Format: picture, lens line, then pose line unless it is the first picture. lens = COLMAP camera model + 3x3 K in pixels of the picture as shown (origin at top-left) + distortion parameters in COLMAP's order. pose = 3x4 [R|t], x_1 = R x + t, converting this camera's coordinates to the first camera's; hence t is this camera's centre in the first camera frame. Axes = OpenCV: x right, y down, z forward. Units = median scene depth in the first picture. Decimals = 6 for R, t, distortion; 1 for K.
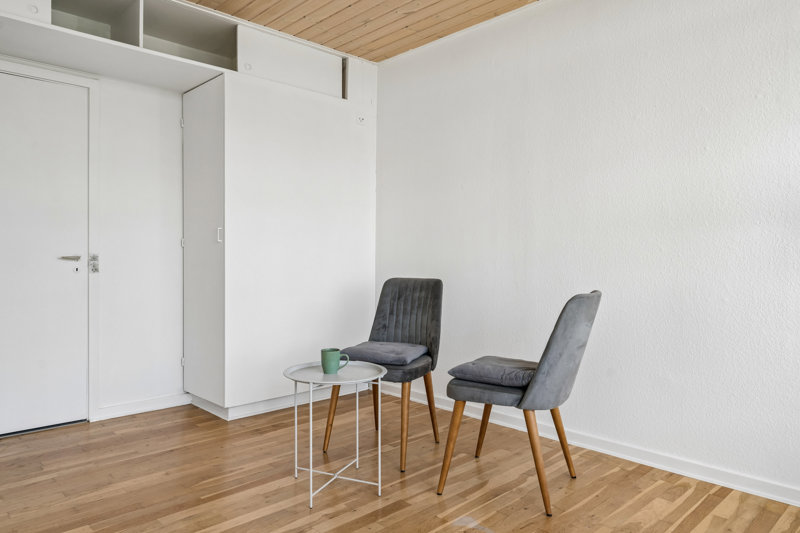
lens RADIAL K [[528.5, 0, 399.9], [0, 528.5, 260.1], [0, 0, 1]] dist [0.000220, 0.000329]
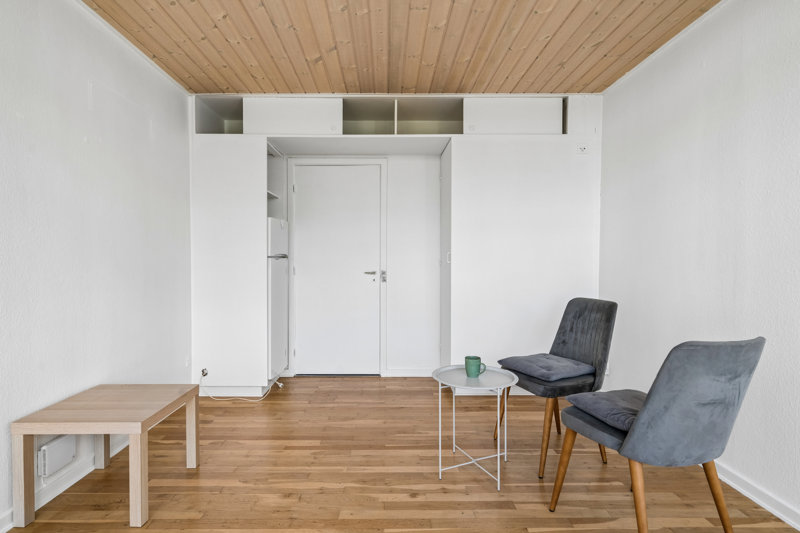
lens RADIAL K [[411.9, 0, 400.0], [0, 411.9, 266.5], [0, 0, 1]] dist [0.000946, -0.000658]
pose [[0.734953, 0.011383, -0.678022, 0.299405], [-0.003222, 0.999906, 0.013295, -0.040974], [0.678110, -0.007587, 0.734921, 0.142393]]
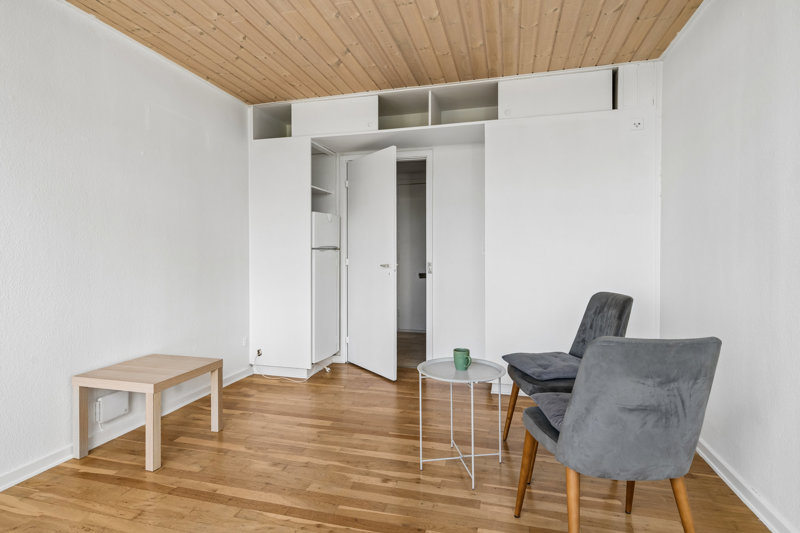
lens RADIAL K [[424.8, 0, 405.8], [0, 424.8, 253.6], [0, 0, 1]] dist [0.000225, 0.000509]
pose [[0.524249, -0.001143, -0.851564, 0.475180], [-0.001977, 0.999995, -0.002560, -0.034176], [0.851563, 0.003026, 0.524244, 0.299638]]
